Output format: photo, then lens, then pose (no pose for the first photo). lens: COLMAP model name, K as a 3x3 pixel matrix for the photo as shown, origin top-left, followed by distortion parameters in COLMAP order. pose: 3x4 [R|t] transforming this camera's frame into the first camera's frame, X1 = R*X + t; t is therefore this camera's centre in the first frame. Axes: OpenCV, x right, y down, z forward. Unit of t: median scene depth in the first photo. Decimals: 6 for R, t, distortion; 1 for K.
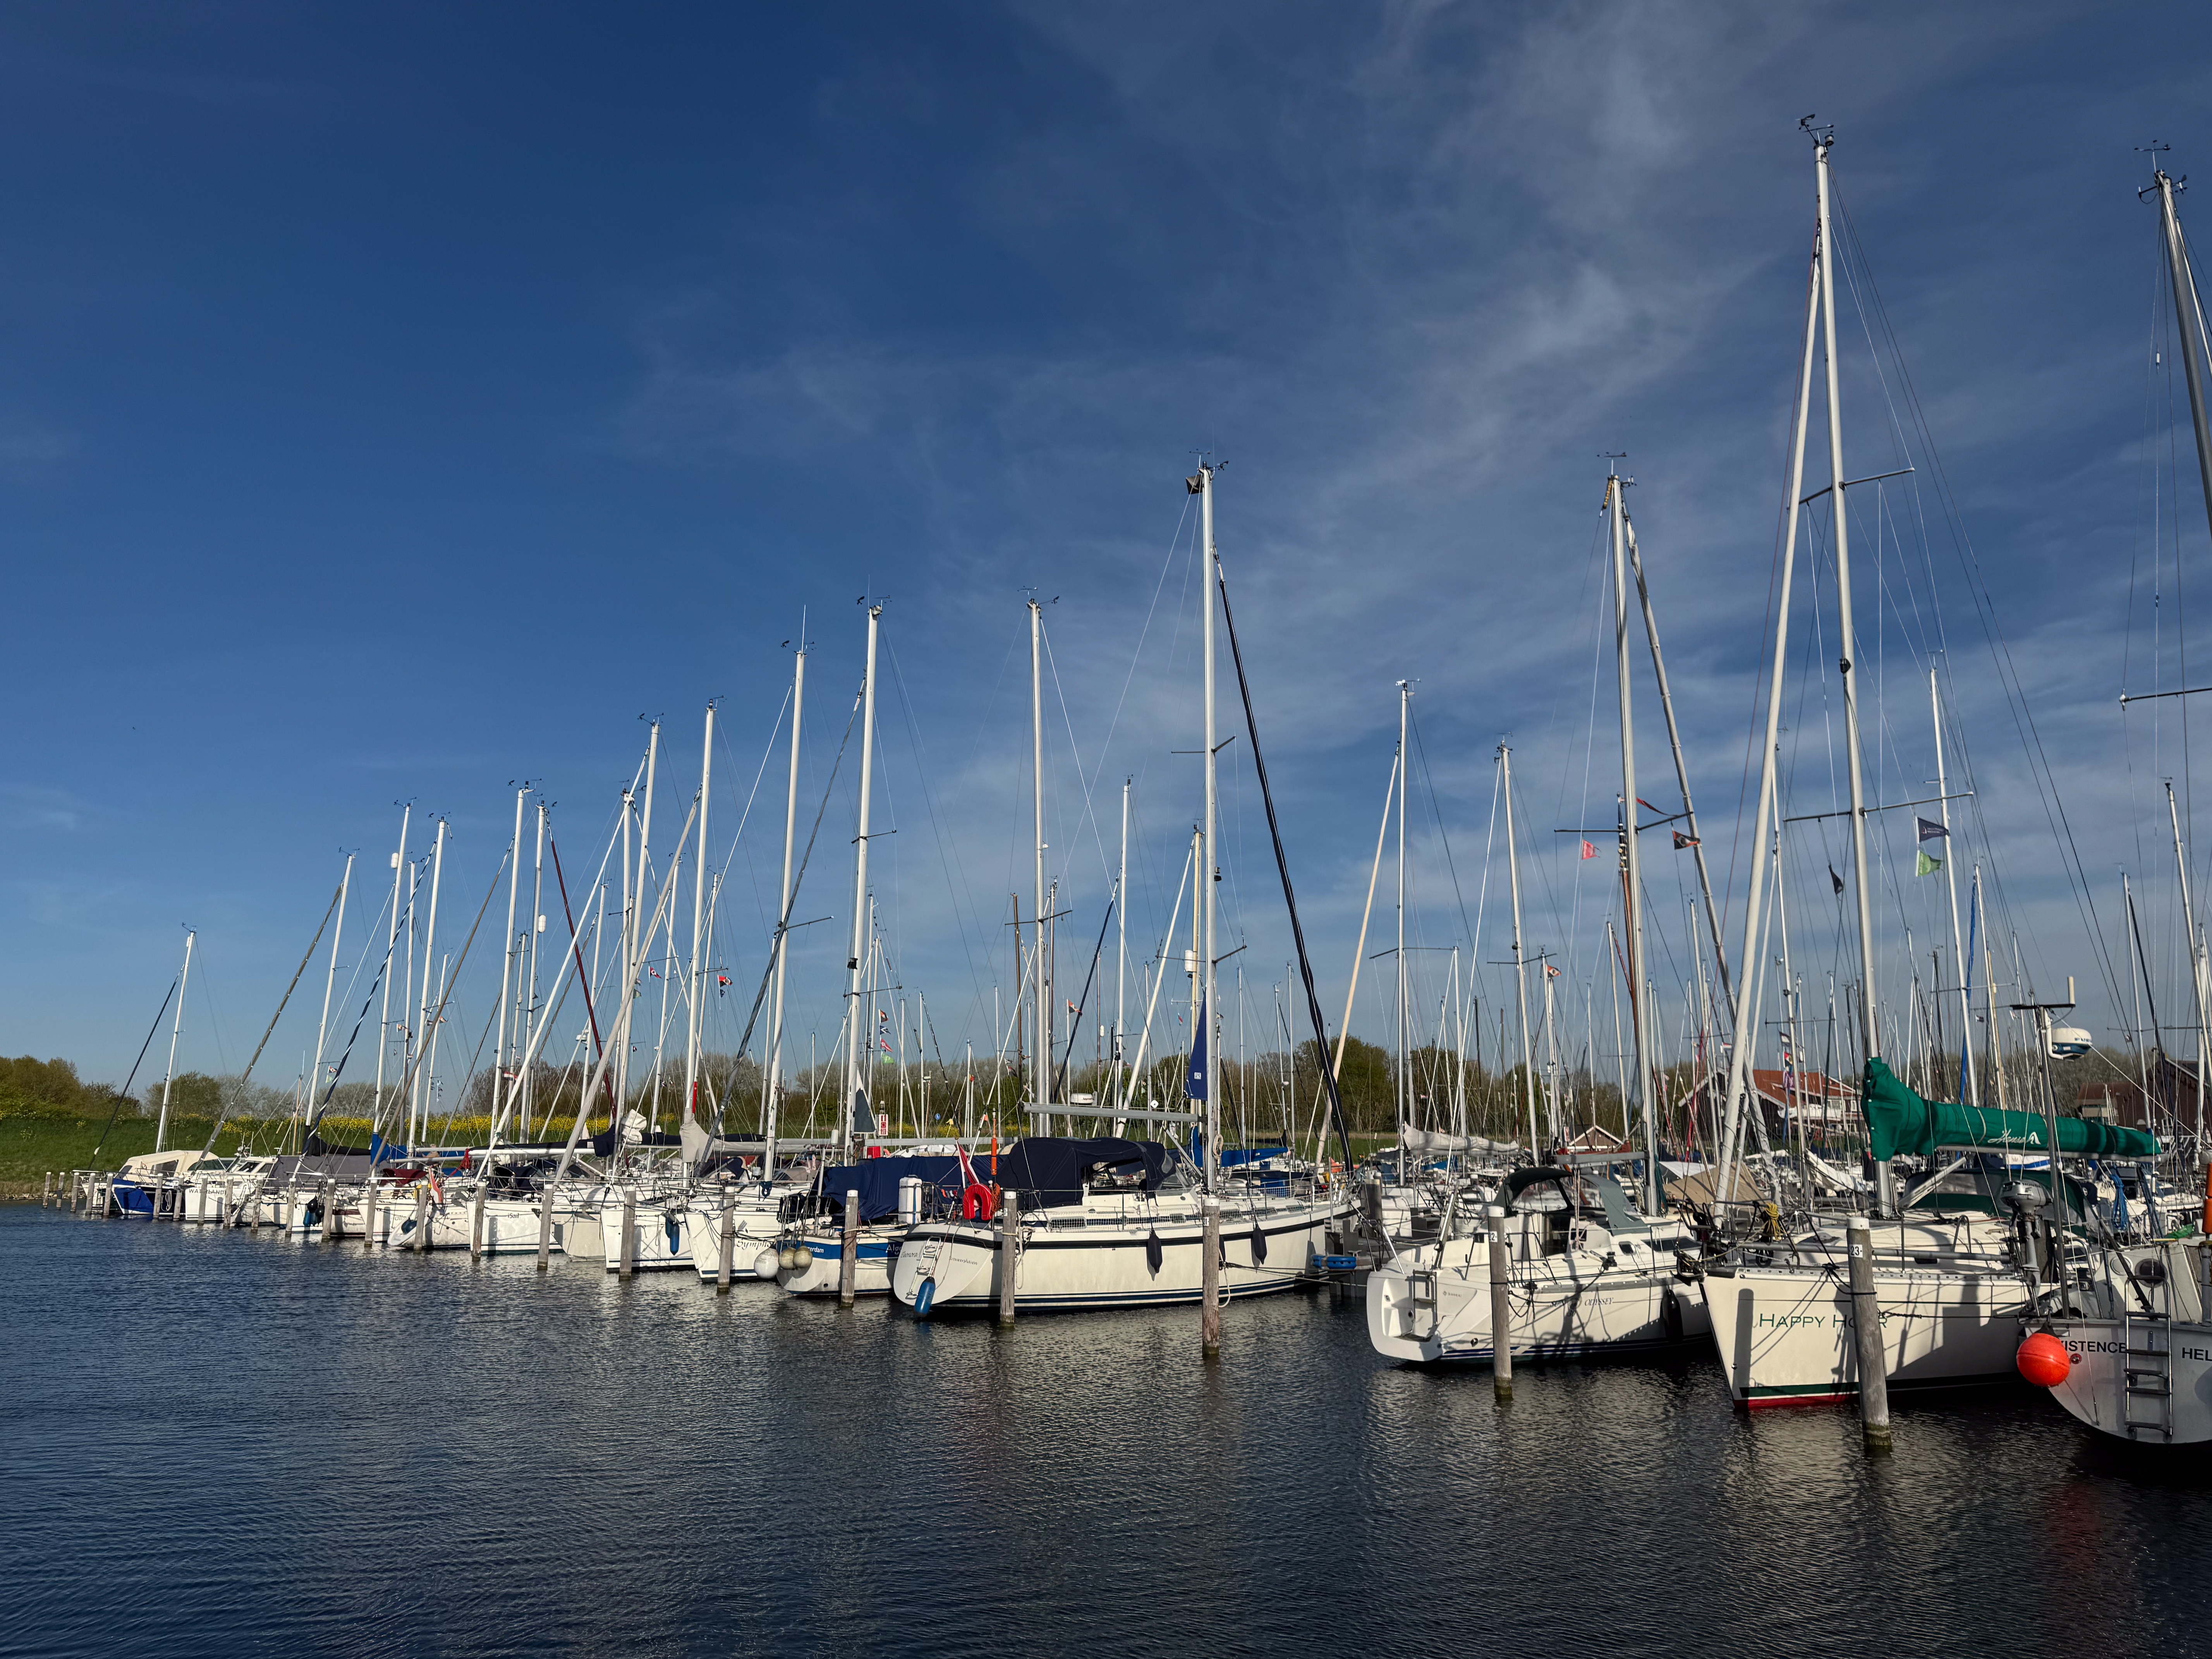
lens RADIAL K [[1621.7, 0, 1106.0], [0, 1621.7, 829.5], [0, 0, 1]] dist [0.098619, -0.073004]
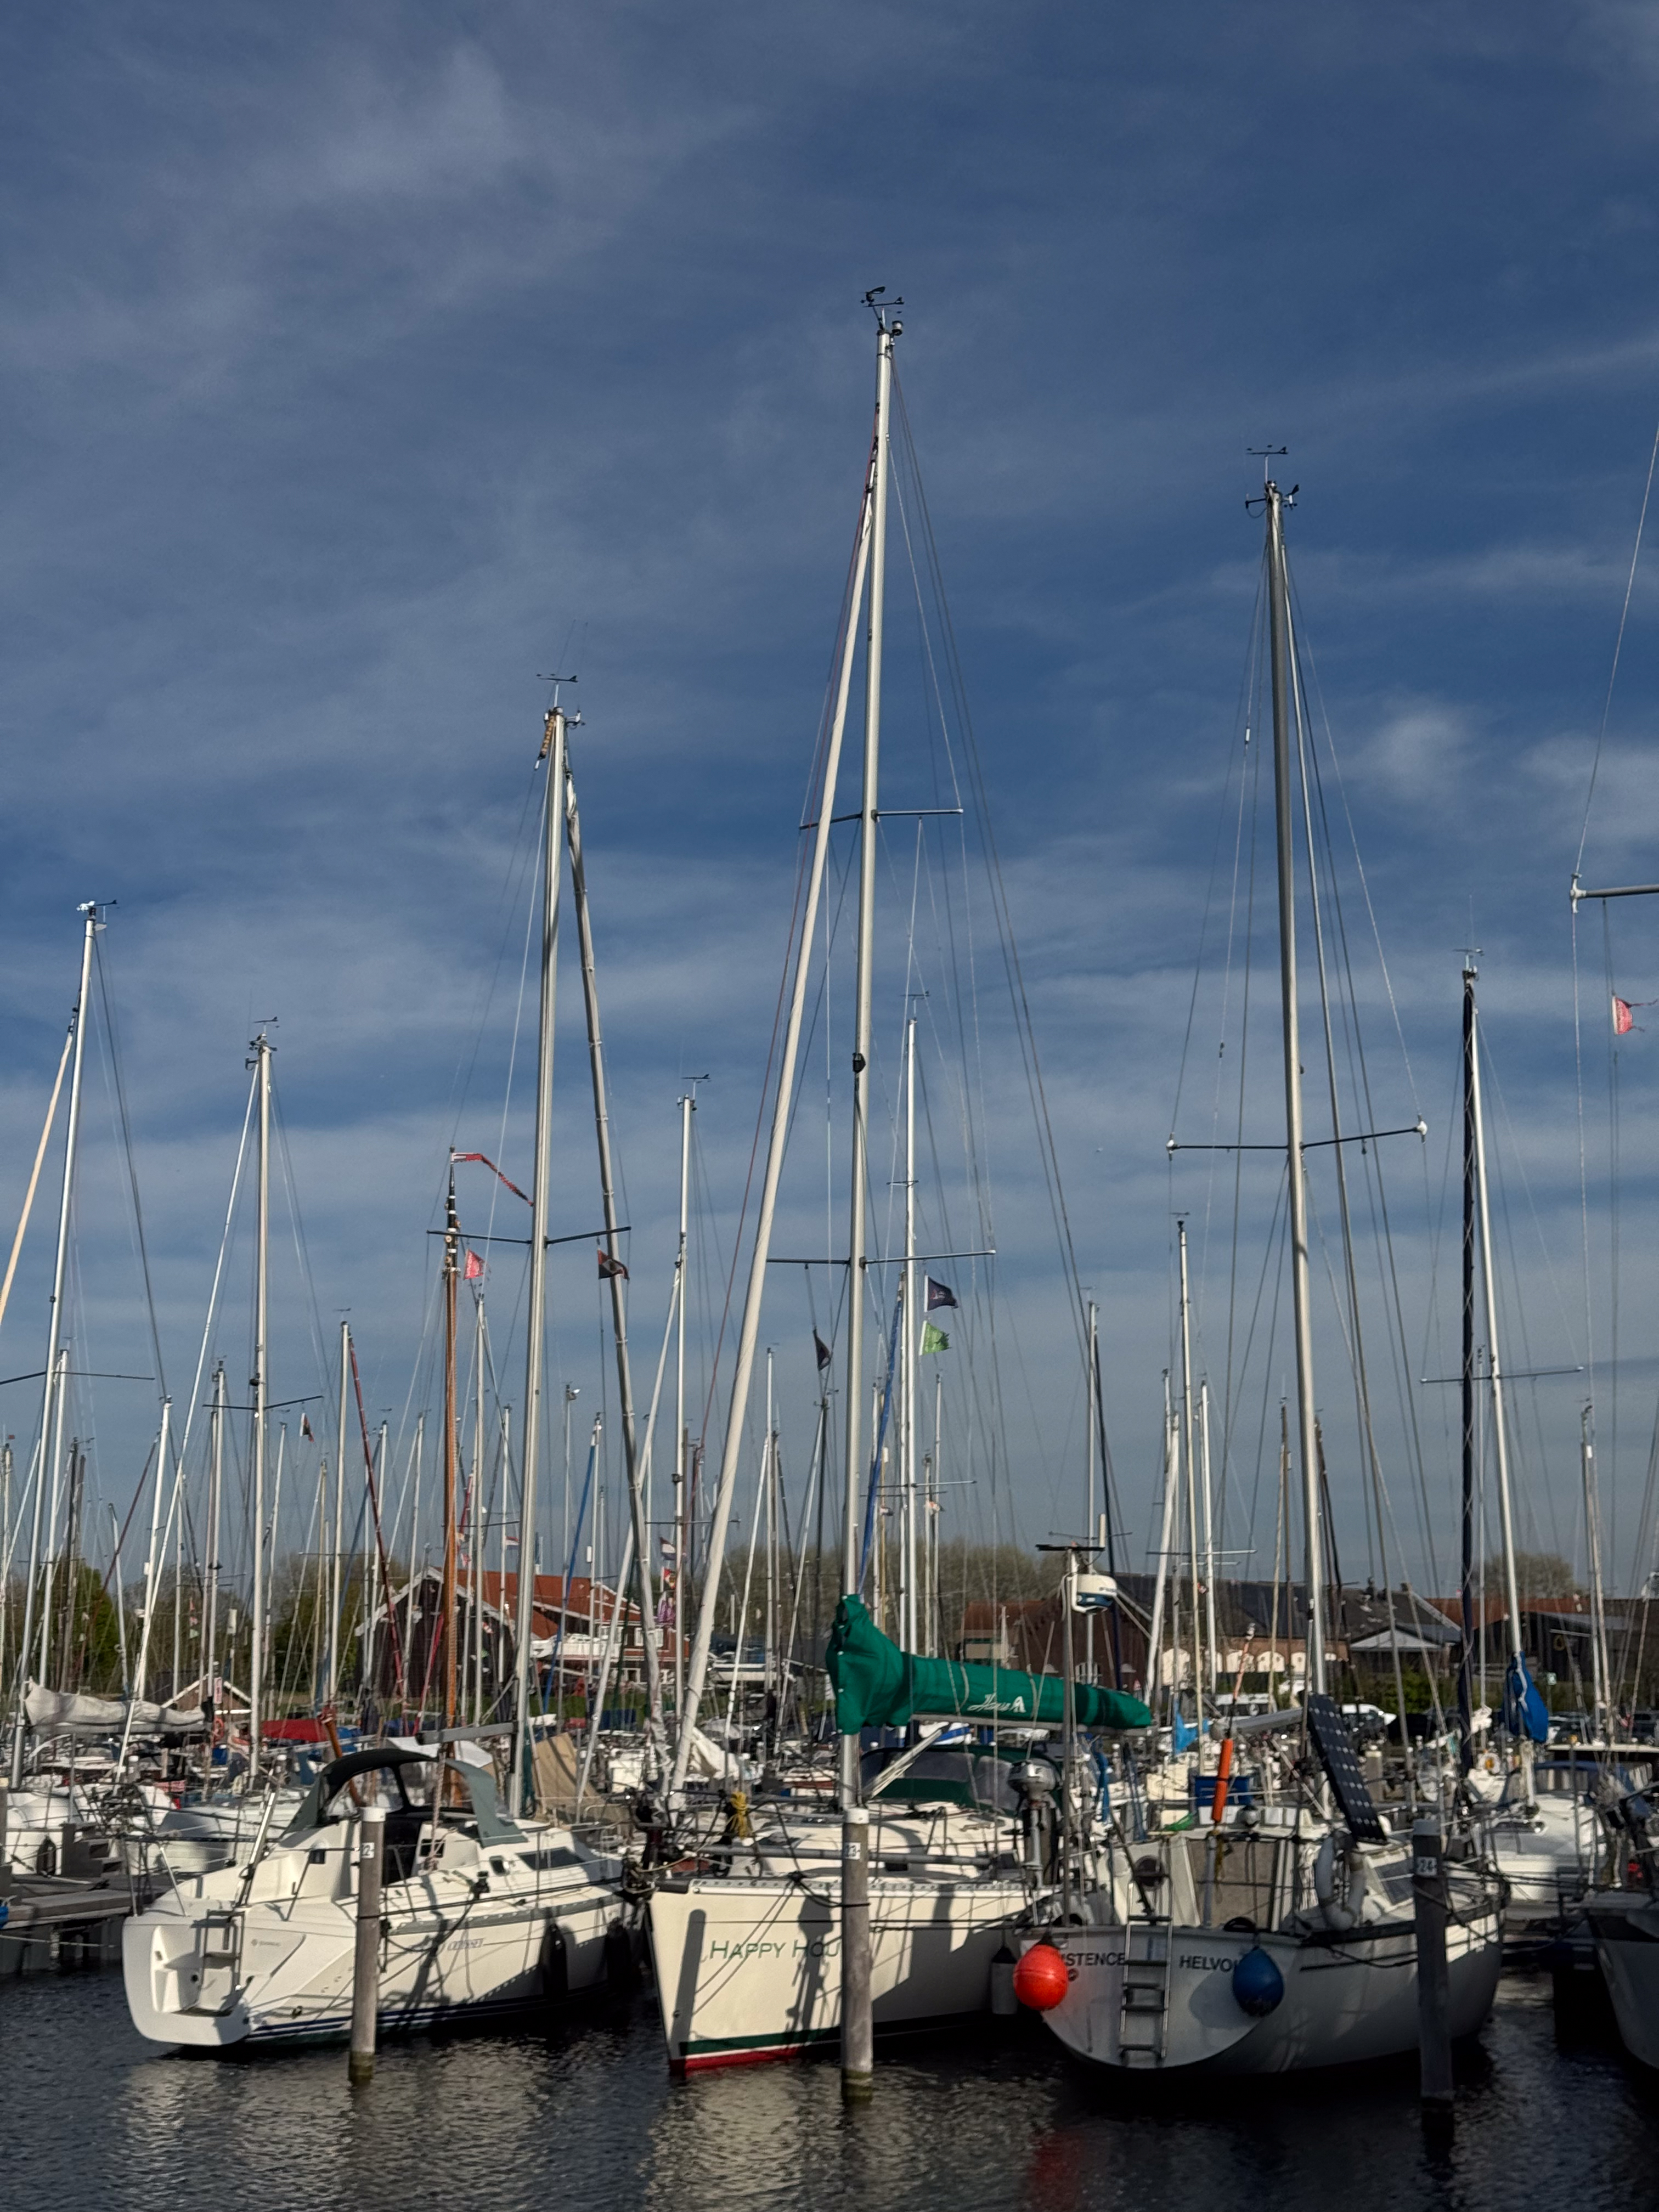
lens RADIAL K [[3232.7, 0, 829.5], [0, 3232.7, 1106.0], [0, 0, 1]] dist [0.396173, -1.024709]
pose [[0.877792, 0.096580, 0.469204, -0.258887], [-0.102015, 0.994686, -0.013893, -0.061565], [-0.468053, -0.035671, 0.882980, -0.295713]]
